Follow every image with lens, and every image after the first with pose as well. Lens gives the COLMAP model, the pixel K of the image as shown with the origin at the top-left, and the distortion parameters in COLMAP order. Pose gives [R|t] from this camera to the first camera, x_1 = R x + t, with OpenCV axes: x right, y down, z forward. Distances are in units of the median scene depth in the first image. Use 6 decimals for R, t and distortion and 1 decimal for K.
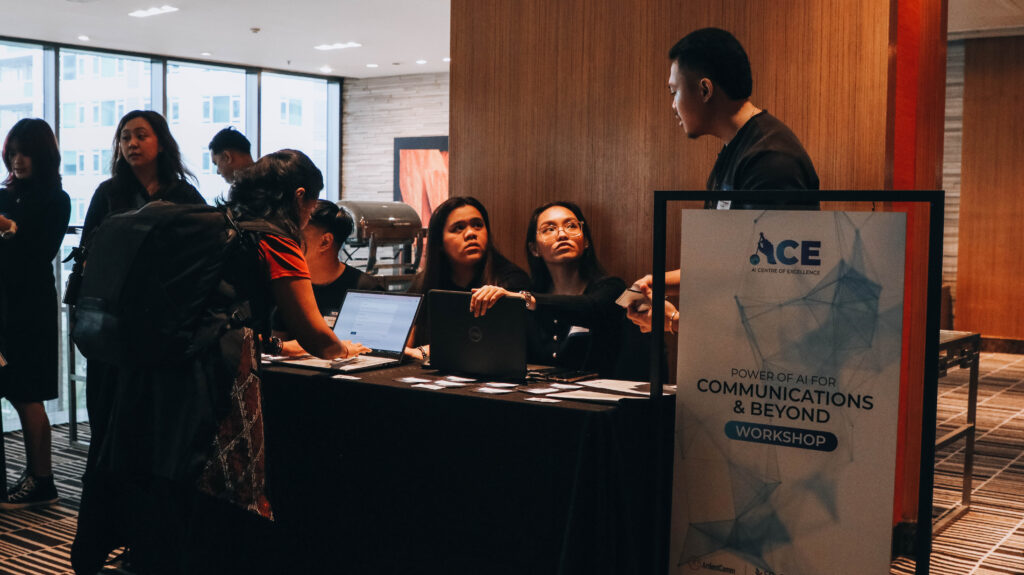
lens RADIAL K [[1131.9, 0, 512.0], [0, 1131.9, 287.5], [0, 0, 1]] dist [-0.078738, 0.052572]
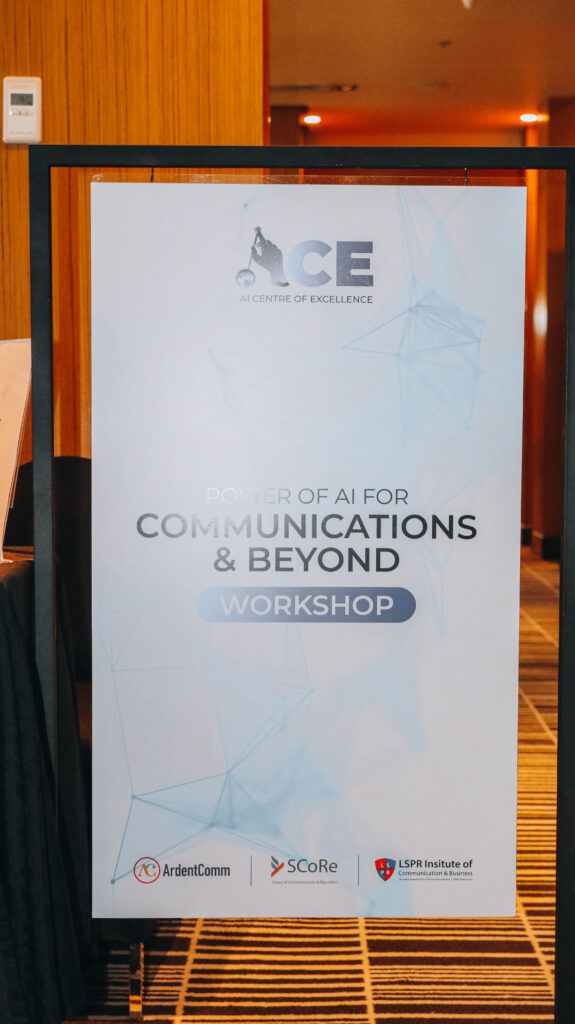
lens RADIAL K [[1545.1, 0, 287.5], [0, 1545.1, 512.0], [0, 0, 1]] dist [0.012381, 0.135299]
pose [[0.819329, -0.053188, 0.570851, -0.193333], [0.044727, 0.998583, 0.028845, 0.065816], [-0.571577, 0.001899, 0.820546, 0.397973]]
